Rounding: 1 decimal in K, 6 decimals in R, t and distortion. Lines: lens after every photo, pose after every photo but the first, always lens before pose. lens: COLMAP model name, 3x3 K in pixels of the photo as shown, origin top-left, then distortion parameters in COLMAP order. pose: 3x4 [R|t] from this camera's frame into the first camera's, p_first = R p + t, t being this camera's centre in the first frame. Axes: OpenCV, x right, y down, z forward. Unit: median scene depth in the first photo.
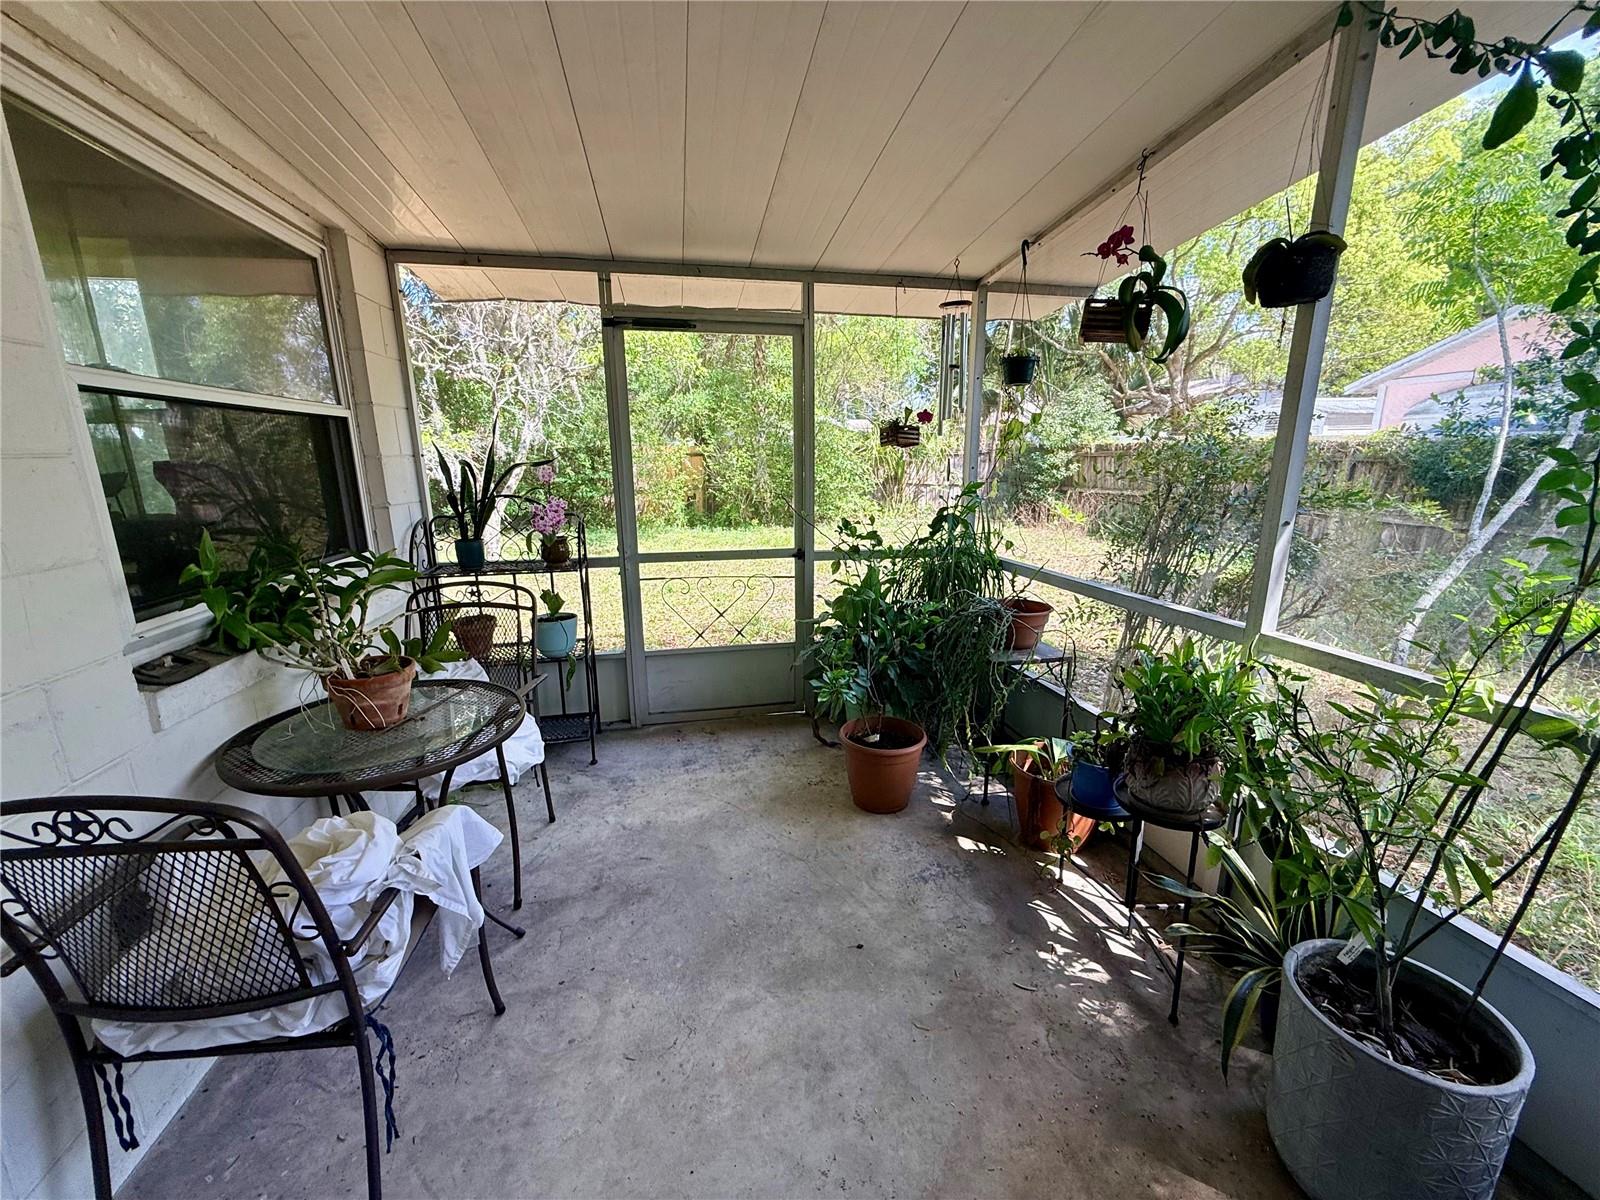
lens RADIAL K [[637.7, 0, 795.8], [0, 637.7, 602.5], [0, 0, 1]] dist [-0.001468, 0.000535]
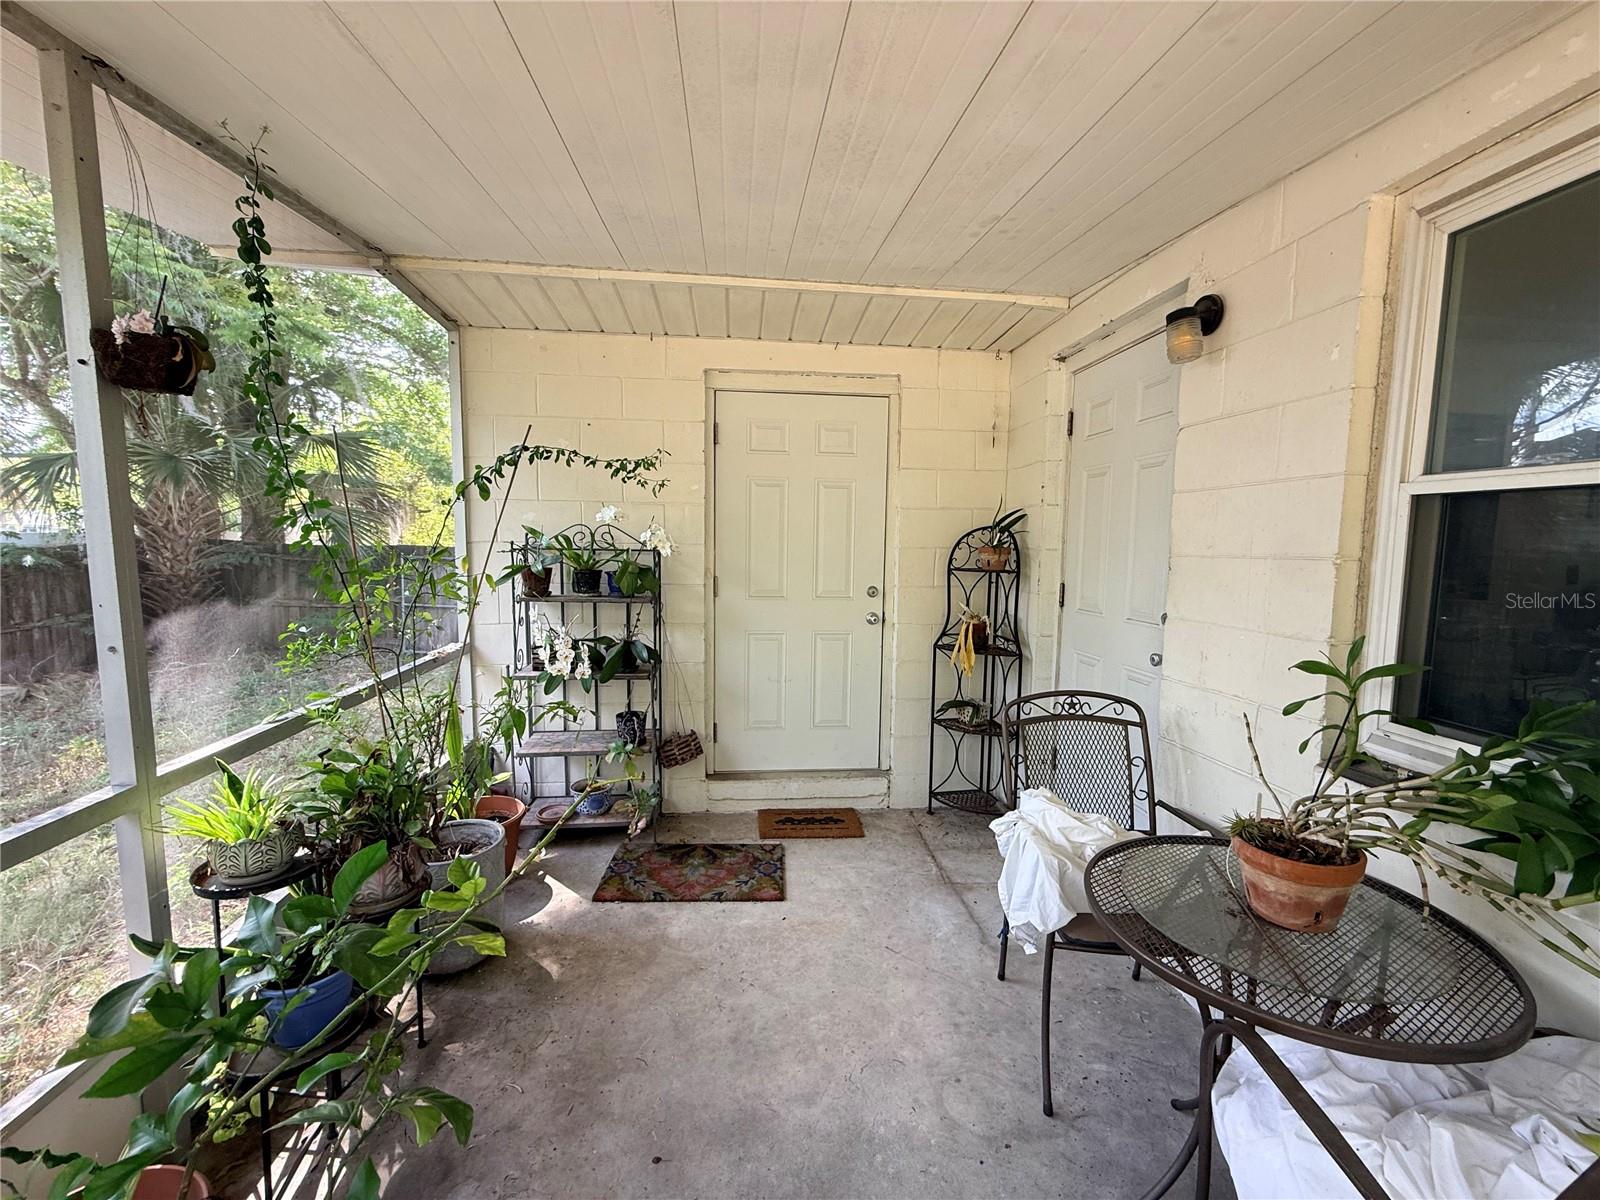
lens RADIAL K [[637.7, 0, 795.8], [0, 637.7, 602.5], [0, 0, 1]] dist [-0.001468, 0.000535]
pose [[-0.996392, -0.012840, 0.083894, -0.166160], [0.014754, 0.947236, 0.320198, -0.478430], [-0.083579, 0.320280, -0.943629, 1.921866]]
